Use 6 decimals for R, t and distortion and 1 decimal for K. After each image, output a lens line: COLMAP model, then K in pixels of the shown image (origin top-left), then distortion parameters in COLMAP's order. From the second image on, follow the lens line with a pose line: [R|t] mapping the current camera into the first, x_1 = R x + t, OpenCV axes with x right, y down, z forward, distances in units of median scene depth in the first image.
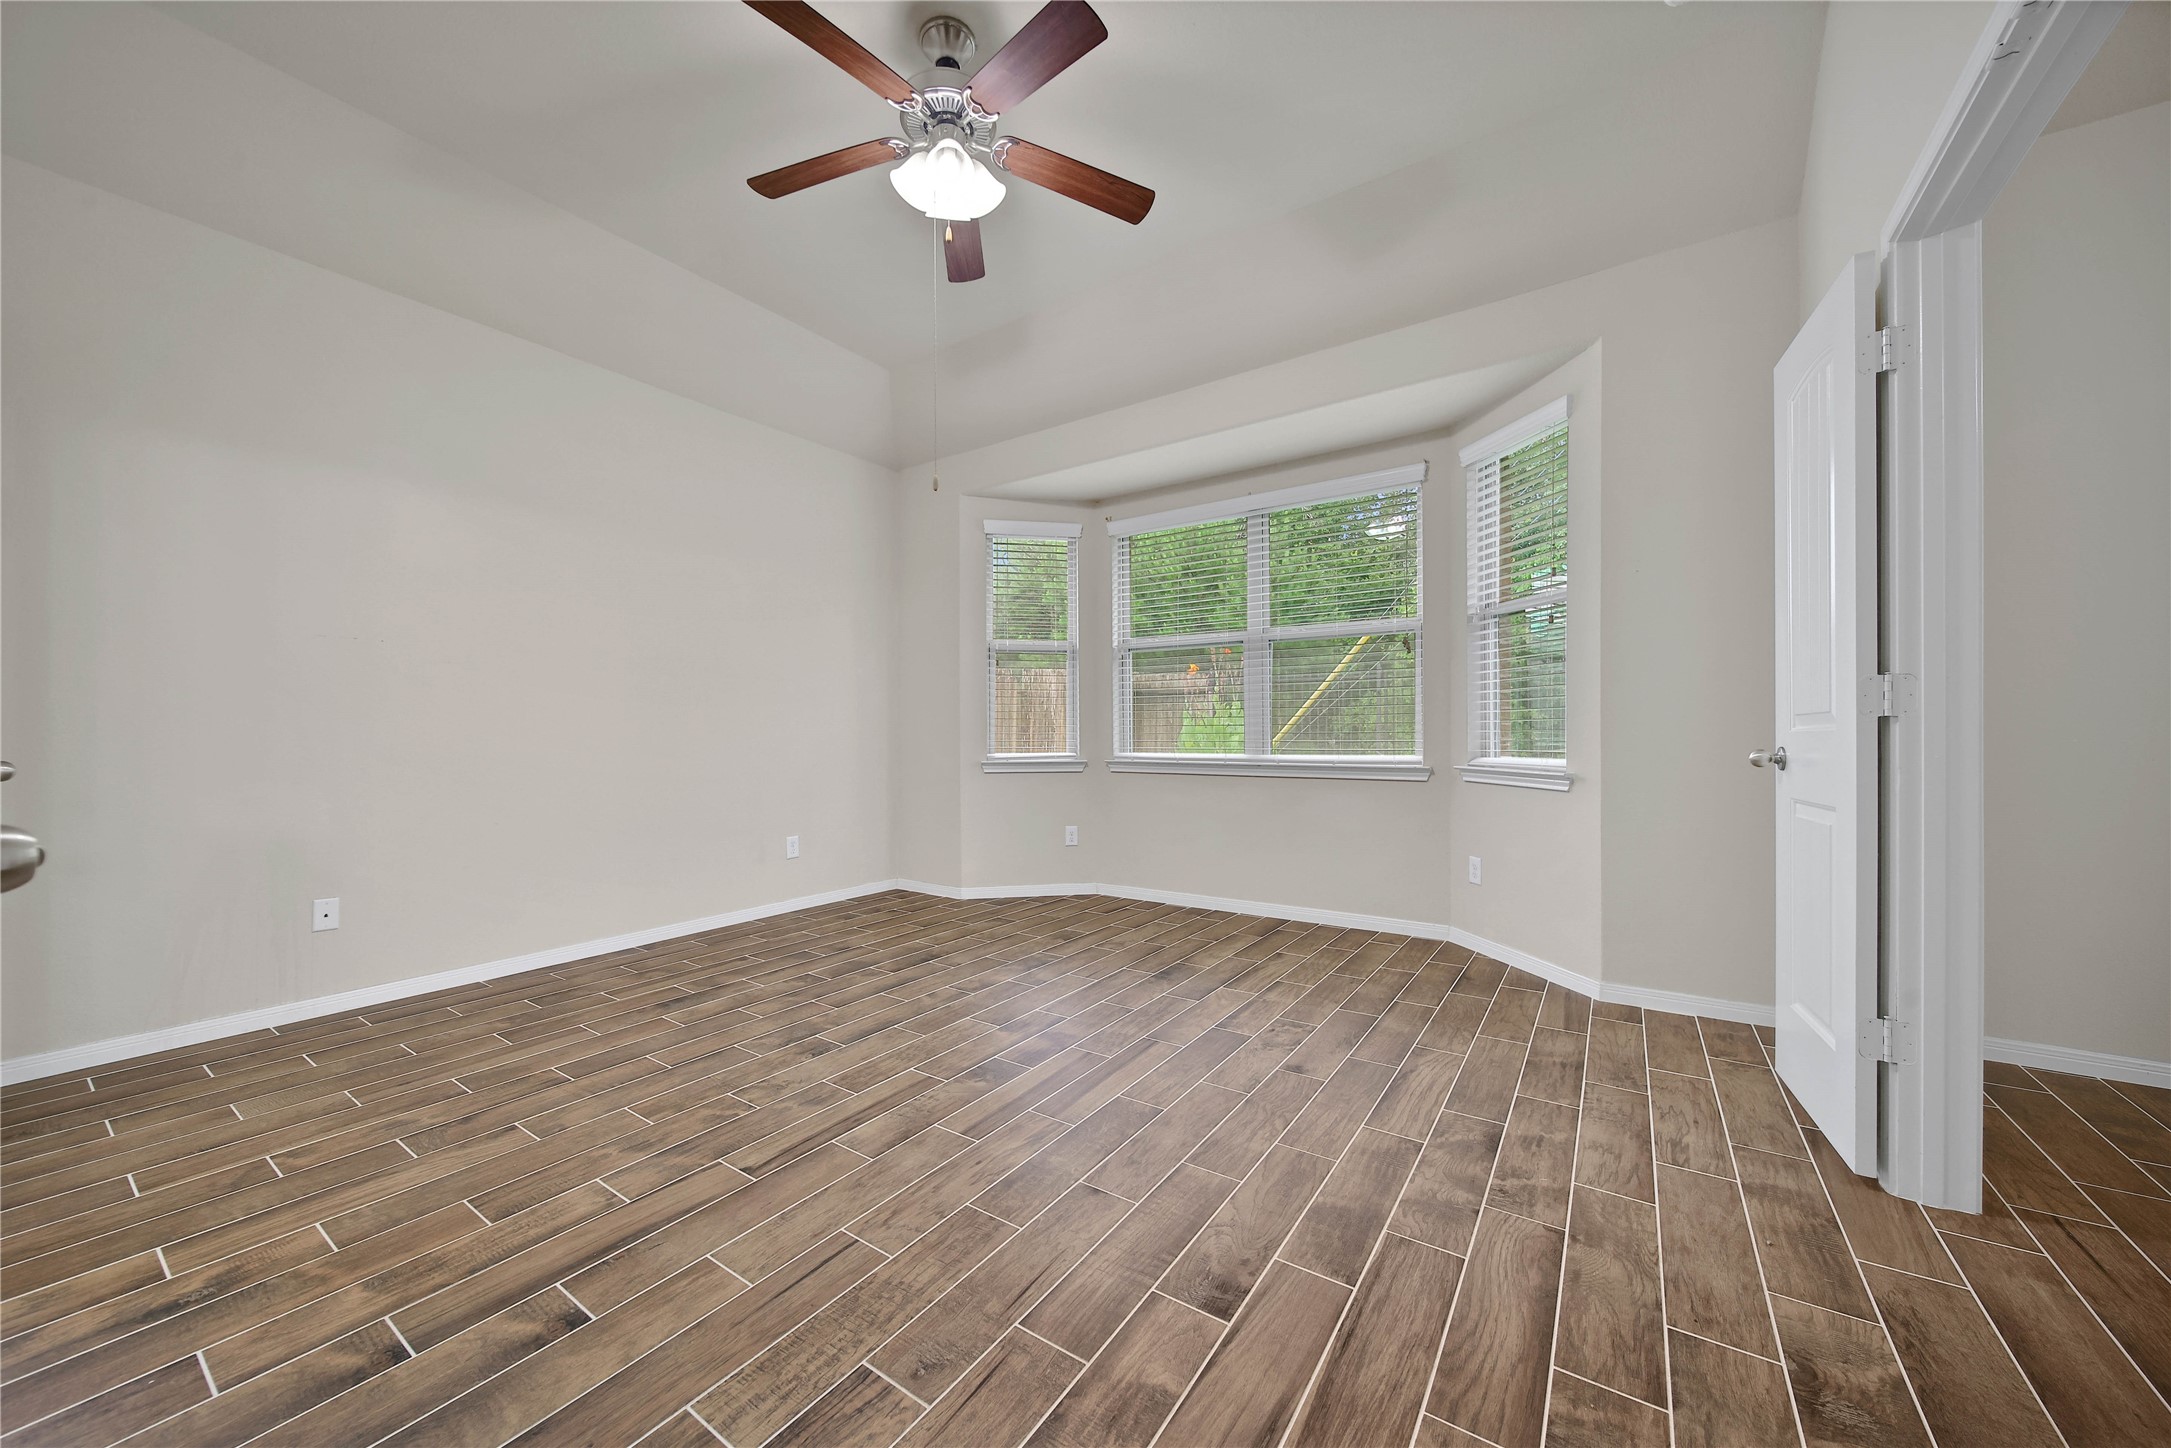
lens RADIAL K [[777.7, 0, 1083.4], [0, 777.7, 731.6], [0, 0, 1]] dist [0.004529, -0.003158]
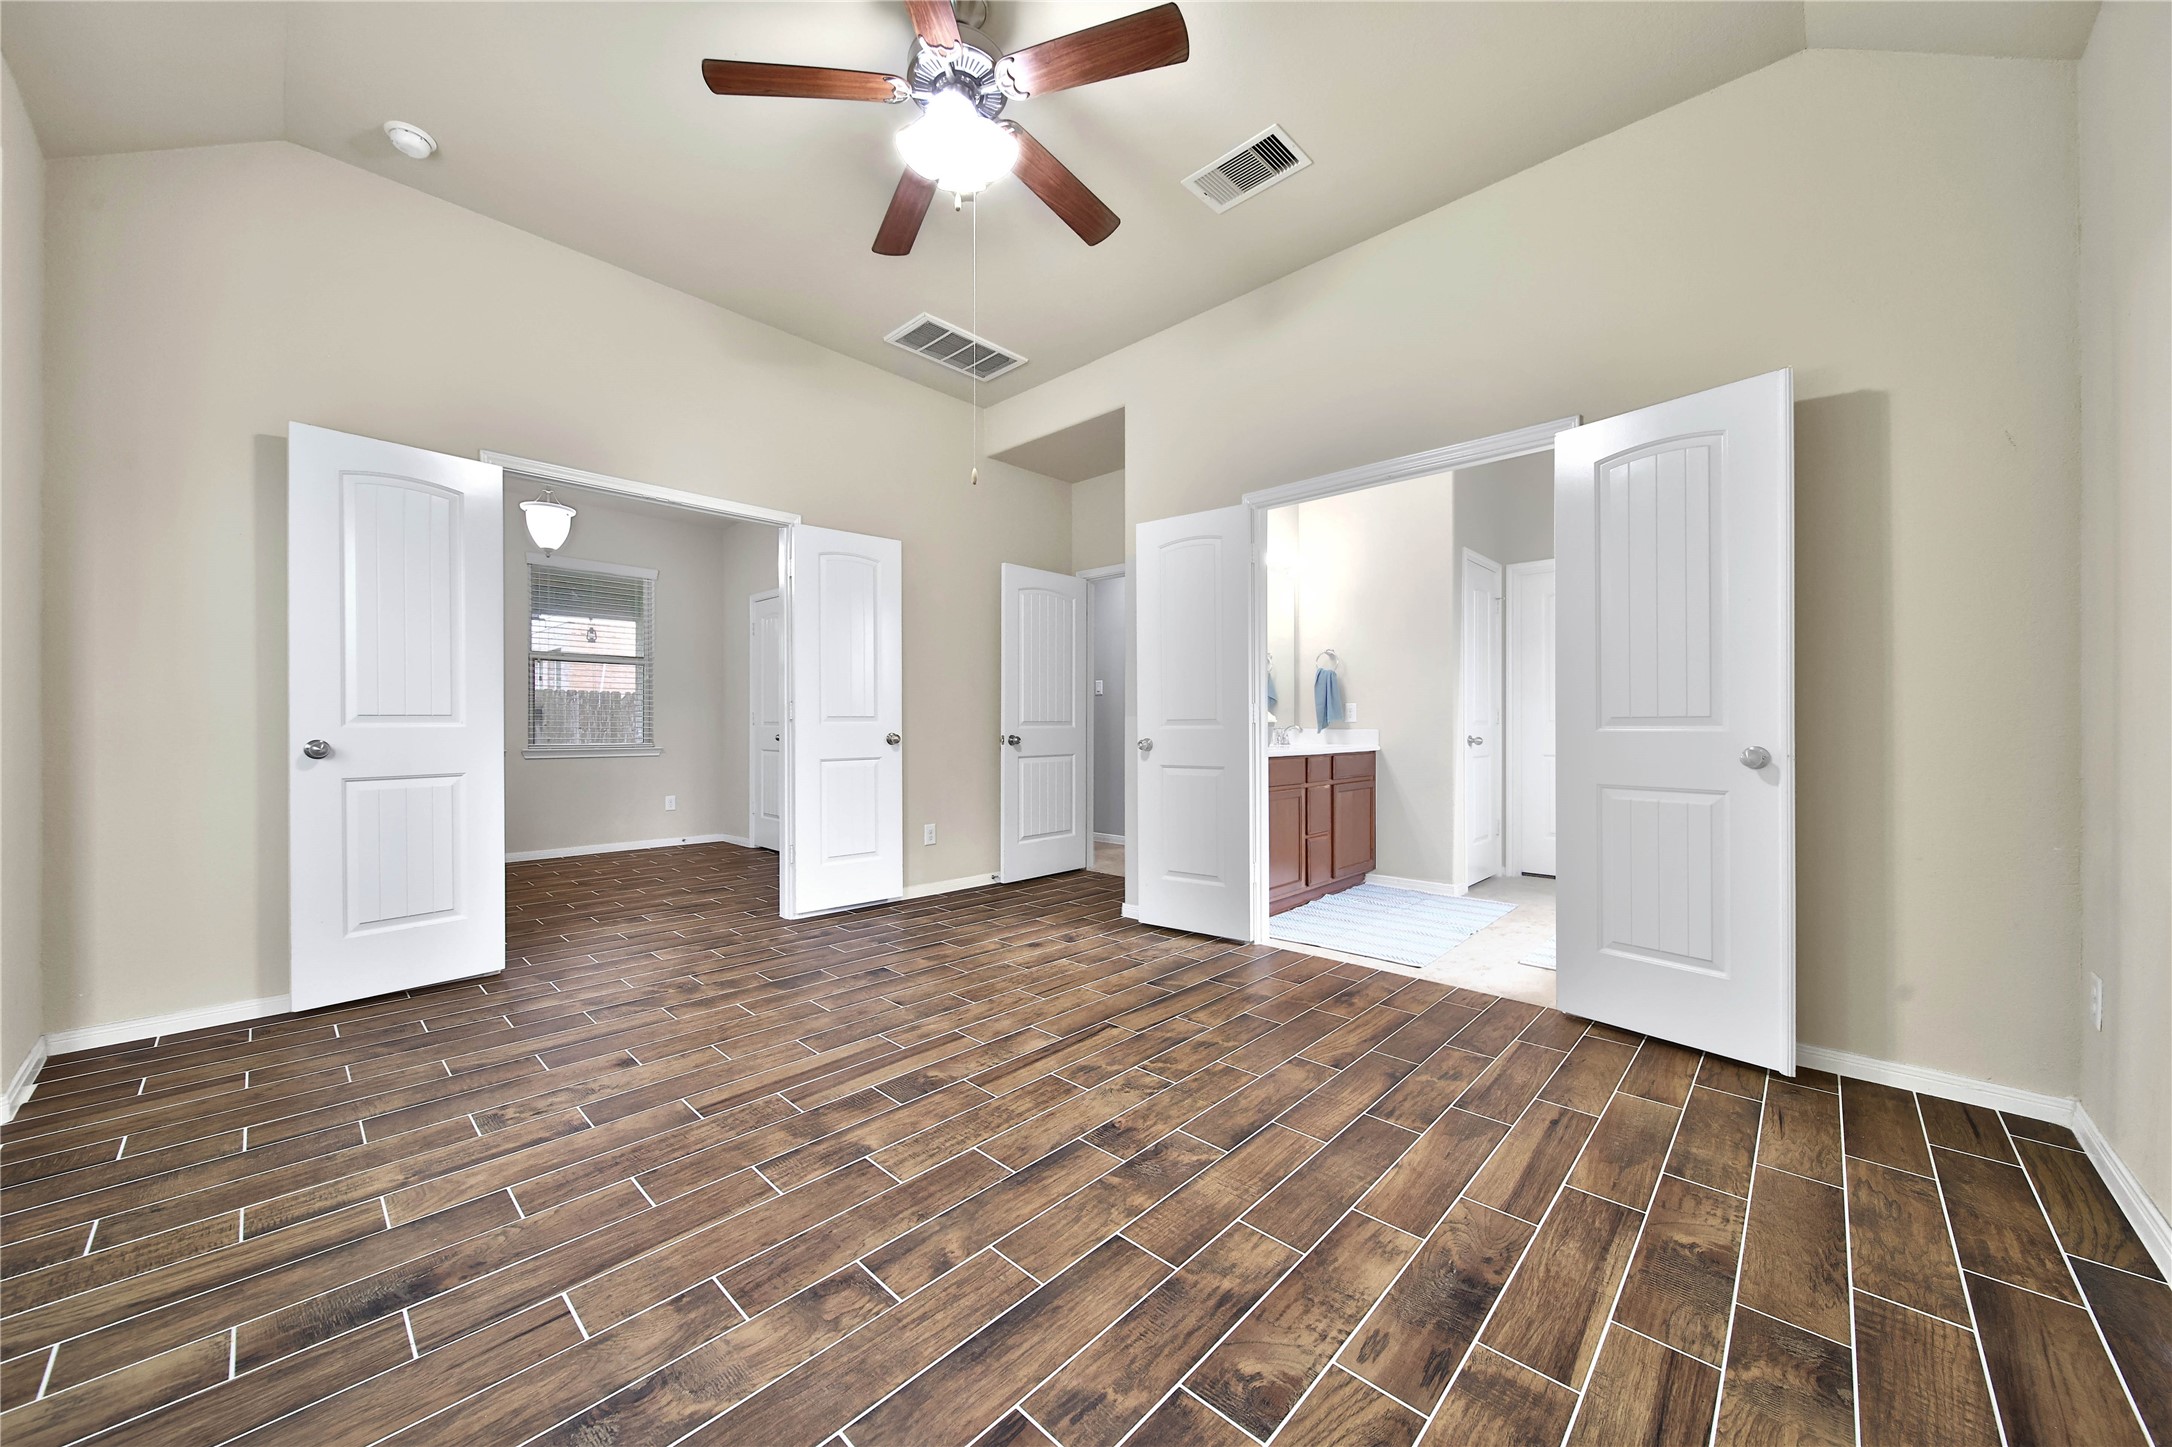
lens RADIAL K [[782.6, 0, 1078.9], [0, 782.6, 723.0], [0, 0, 1]] dist [0.003020, -0.001974]
pose [[-0.987266, 0.002352, 0.159058, -0.491620], [0.001426, 0.999981, -0.005934, 0.002737], [-0.159069, -0.005632, -0.987251, 2.015193]]
